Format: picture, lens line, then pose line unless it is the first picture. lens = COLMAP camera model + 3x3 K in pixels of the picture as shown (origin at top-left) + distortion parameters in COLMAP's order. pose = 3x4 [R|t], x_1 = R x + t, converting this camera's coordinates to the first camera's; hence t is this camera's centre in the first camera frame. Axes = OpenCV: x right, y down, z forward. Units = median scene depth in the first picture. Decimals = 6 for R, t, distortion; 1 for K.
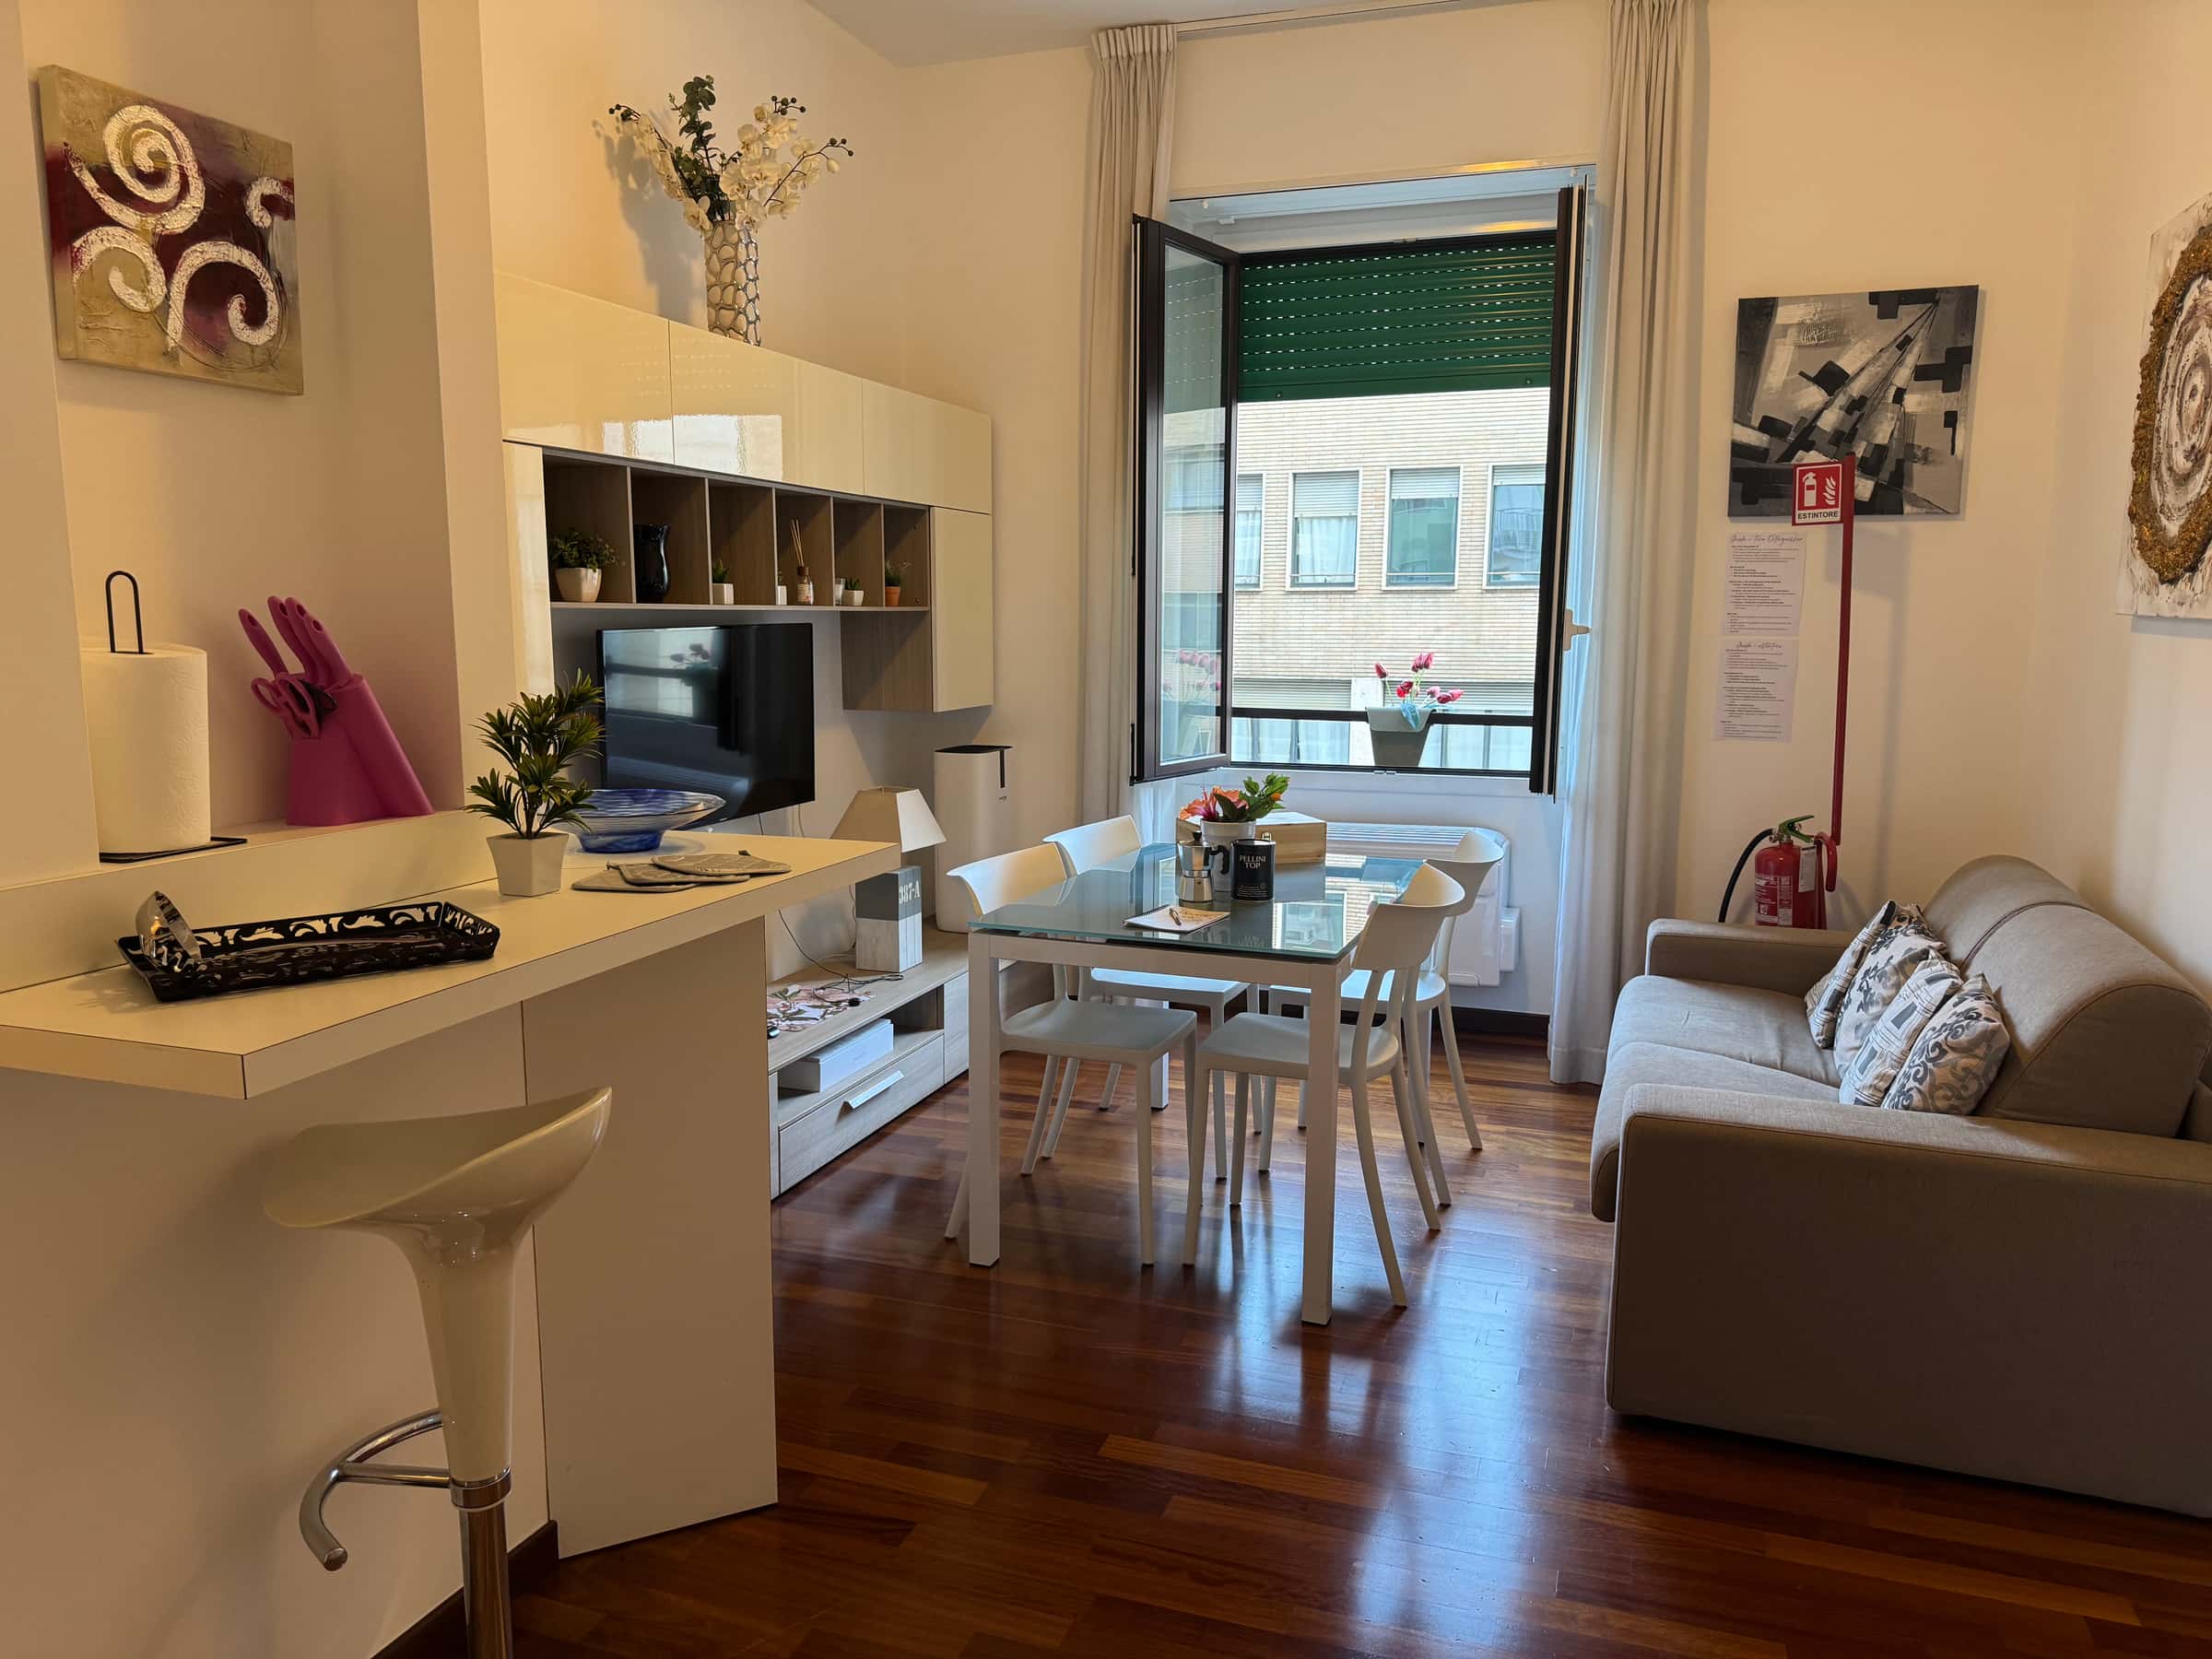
lens RADIAL K [[1565.2, 0, 1102.0], [0, 1565.2, 829.7], [0, 0, 1]] dist [0.046659, -0.062728]
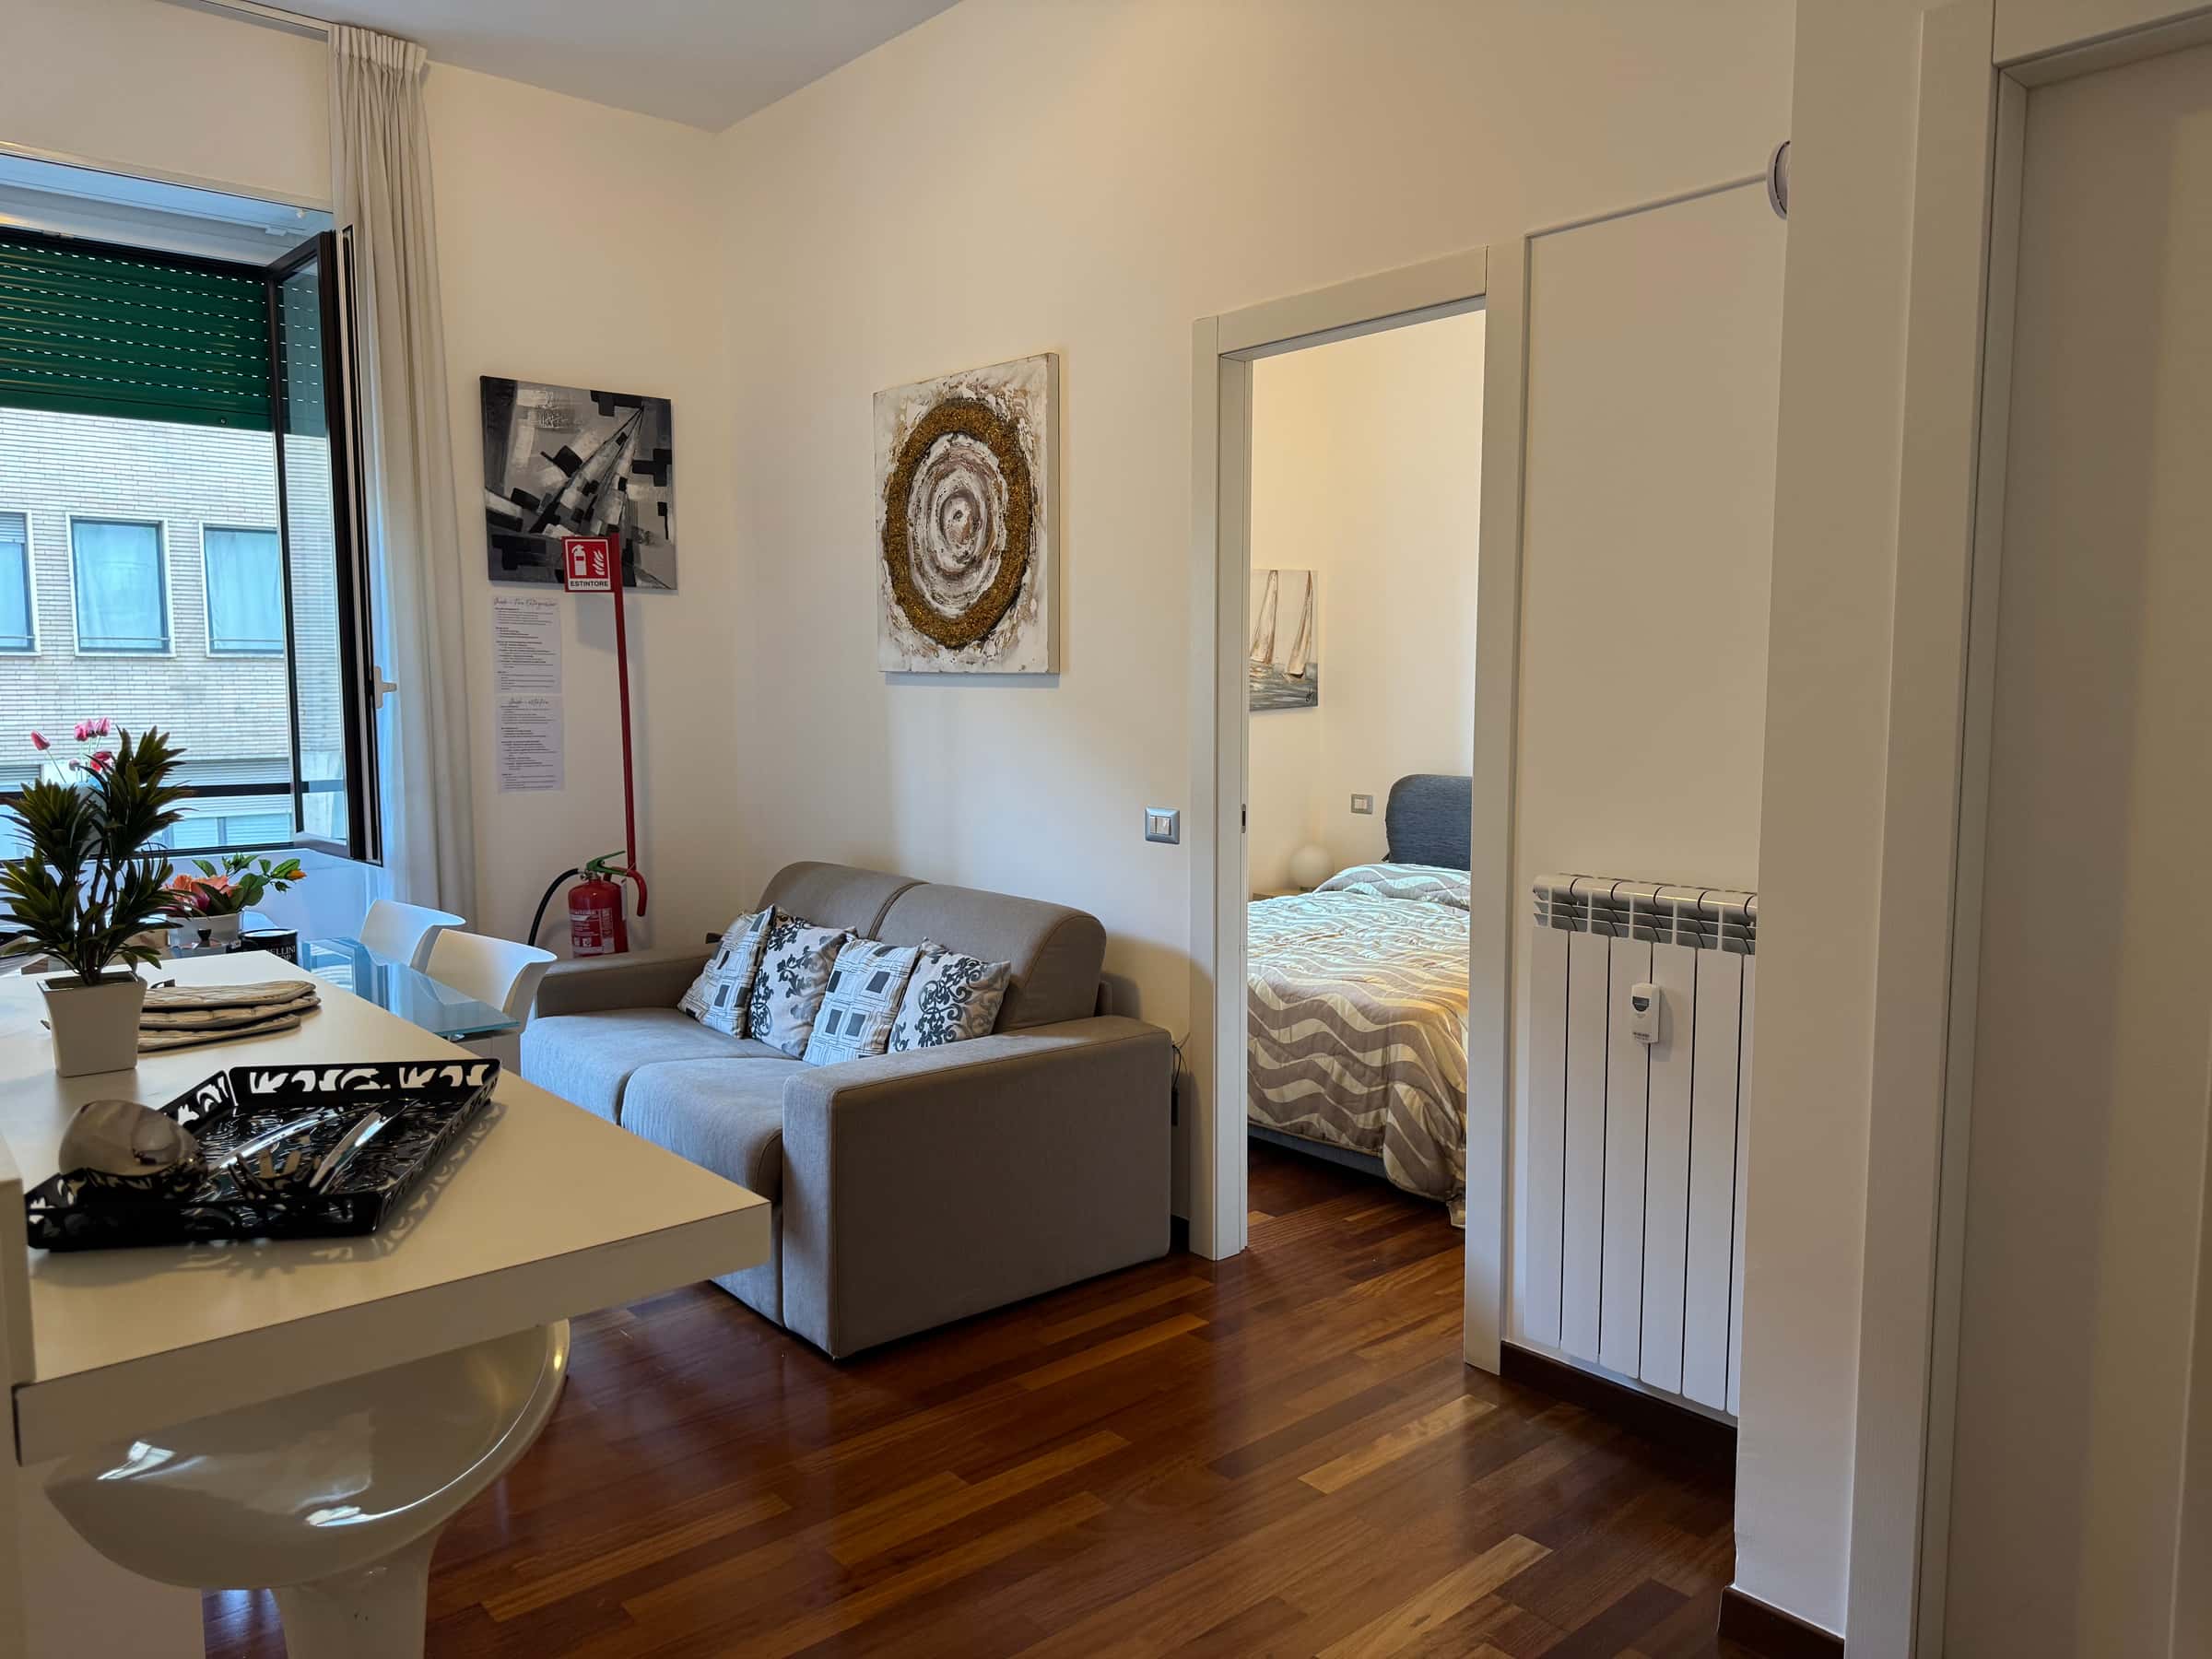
lens RADIAL K [[1565.2, 0, 1162.6], [0, 1565.2, 831.2], [0, 0, 1]] dist [0.046659, -0.062728]
pose [[0.464253, -0.084413, 0.881671, -0.346207], [0.123745, 0.991866, 0.029804, -0.009022], [-0.877015, 0.095266, 0.470923, 0.135864]]
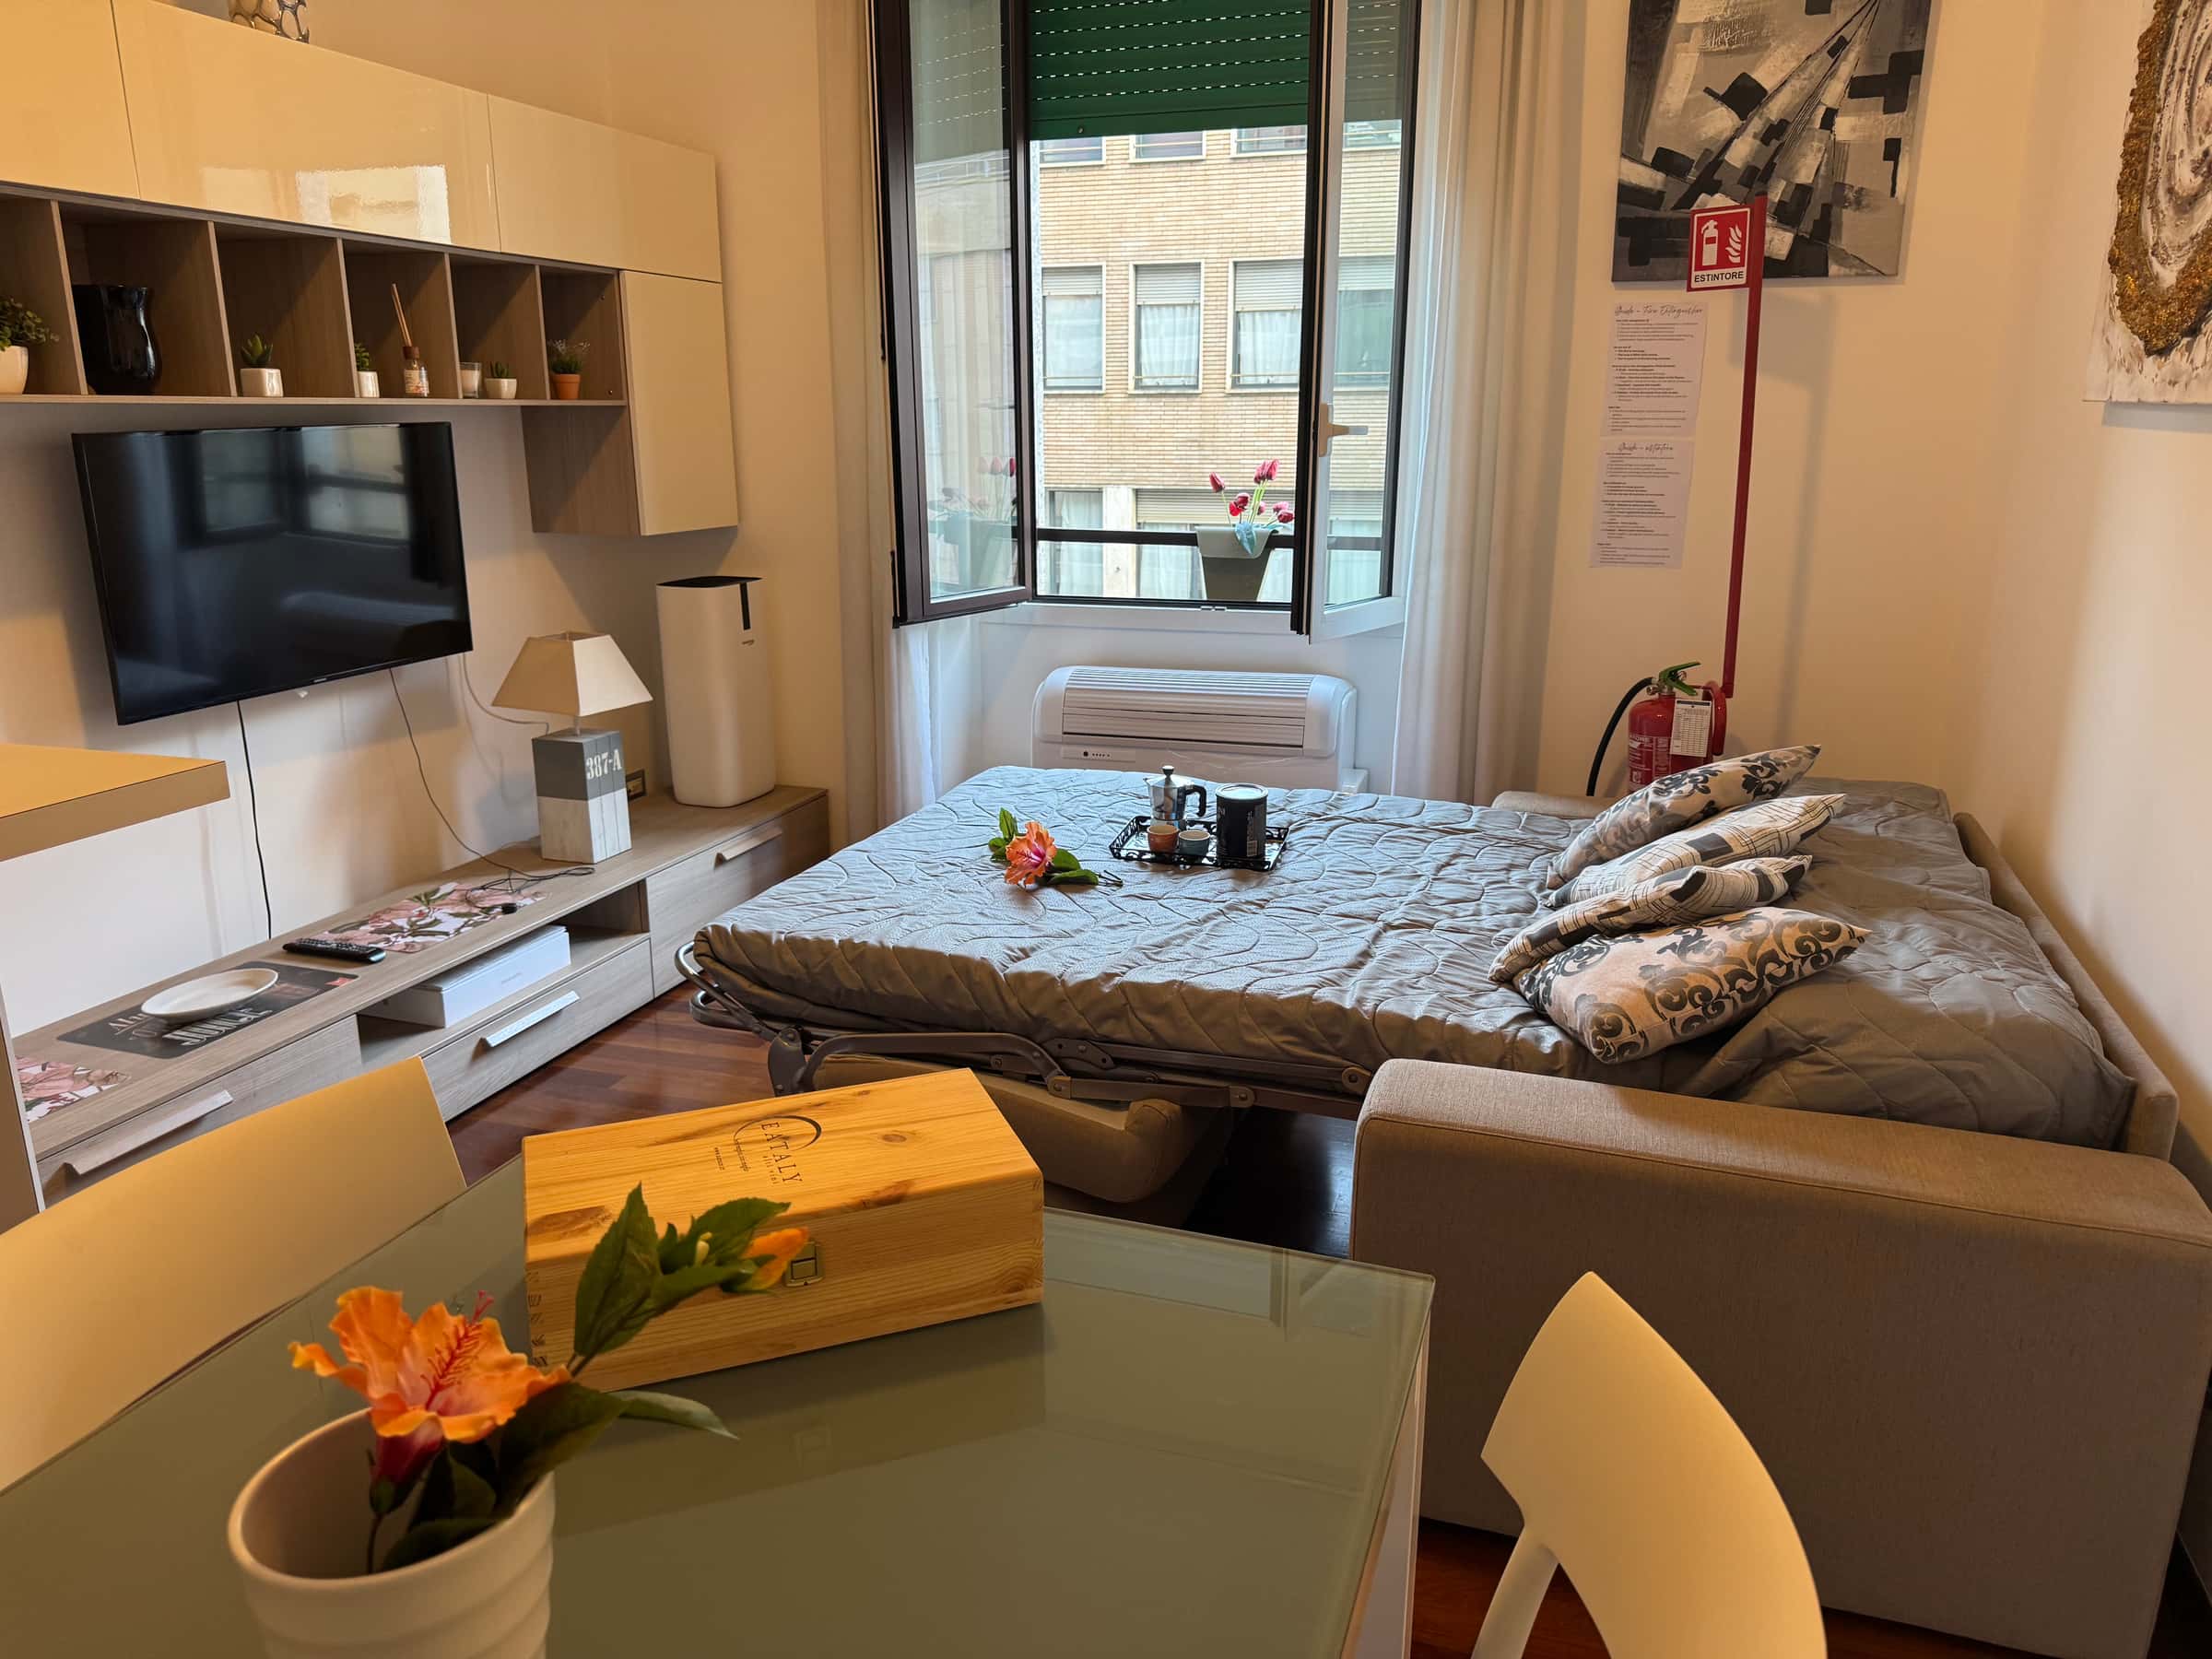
lens RADIAL K [[1565.2, 0, 1113.5], [0, 1565.2, 824.5], [0, 0, 1]] dist [0.046659, -0.062728]
pose [[0.999605, -0.011869, 0.025480, 0.128136], [0.008869, 0.993354, 0.114754, -0.021595], [-0.026672, -0.114483, 0.993067, 0.196064]]
